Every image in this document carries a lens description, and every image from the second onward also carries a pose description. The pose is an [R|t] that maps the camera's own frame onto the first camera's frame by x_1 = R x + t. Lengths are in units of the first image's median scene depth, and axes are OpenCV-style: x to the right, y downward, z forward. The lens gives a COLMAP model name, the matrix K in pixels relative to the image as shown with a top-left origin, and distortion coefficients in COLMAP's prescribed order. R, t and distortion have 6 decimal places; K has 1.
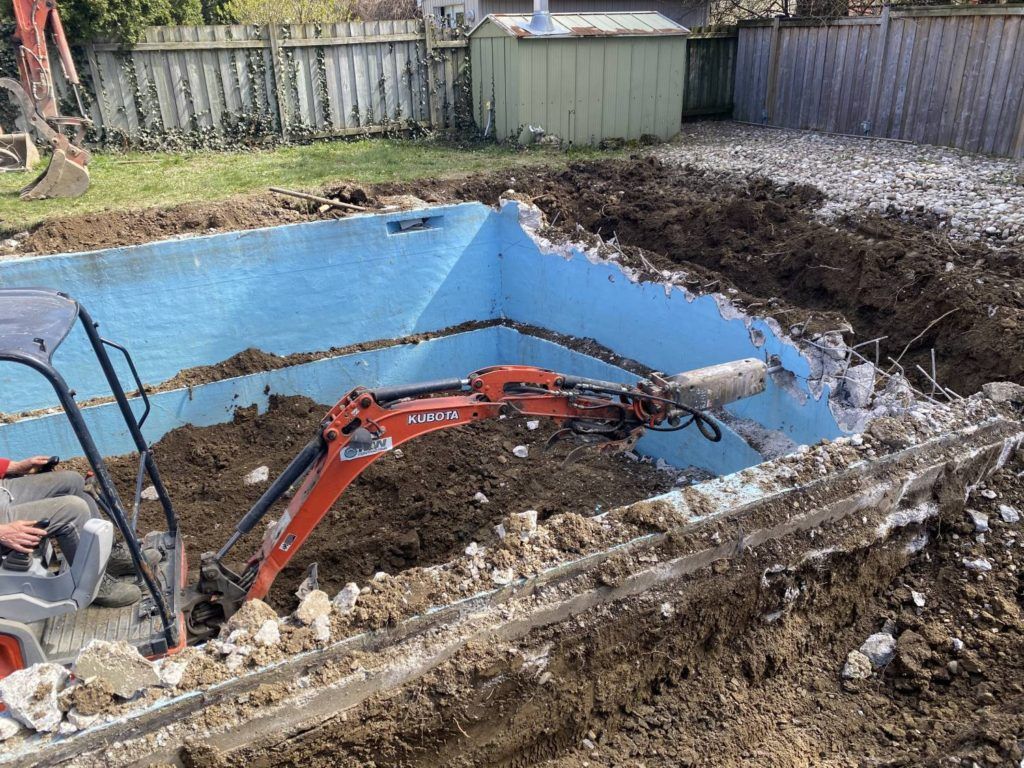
lens RADIAL K [[789.6, 0, 507.3], [0, 789.6, 375.3], [0, 0, 1]] dist [0.027326, -0.007146]
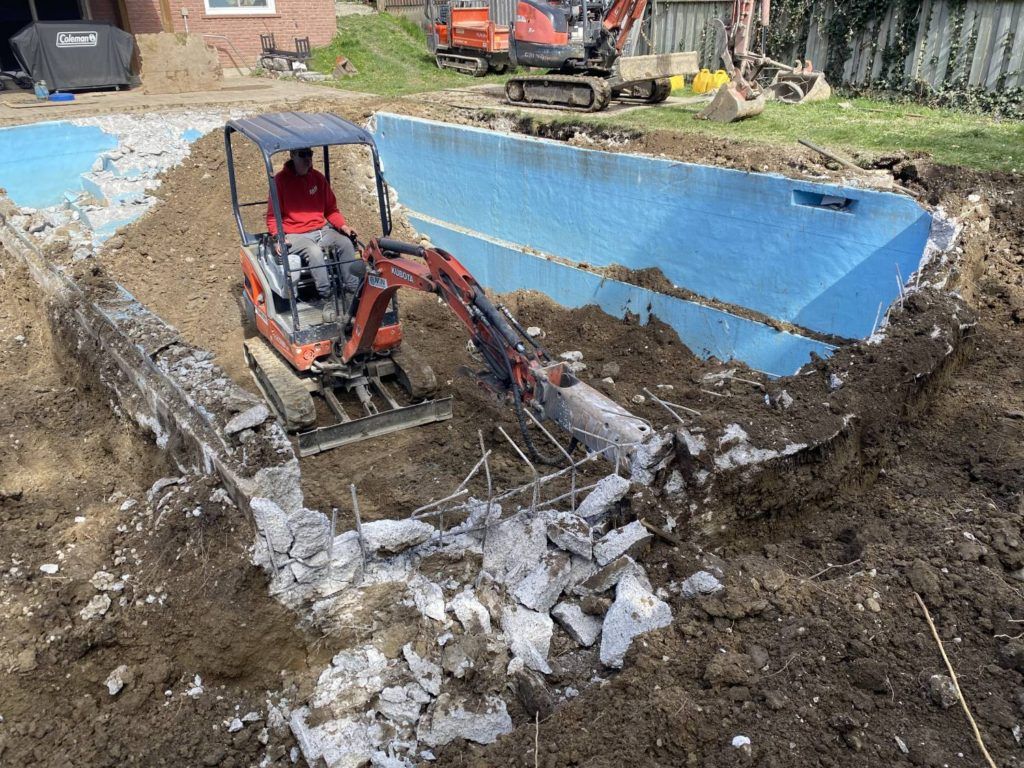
lens RADIAL K [[789.6, 0, 507.3], [0, 789.6, 375.3], [0, 0, 1]] dist [0.027326, -0.007146]
pose [[0.251970, 0.427055, -0.868410, 0.637922], [-0.387142, 0.866910, 0.313988, -0.166844], [0.886923, 0.257083, 0.383766, 0.415794]]
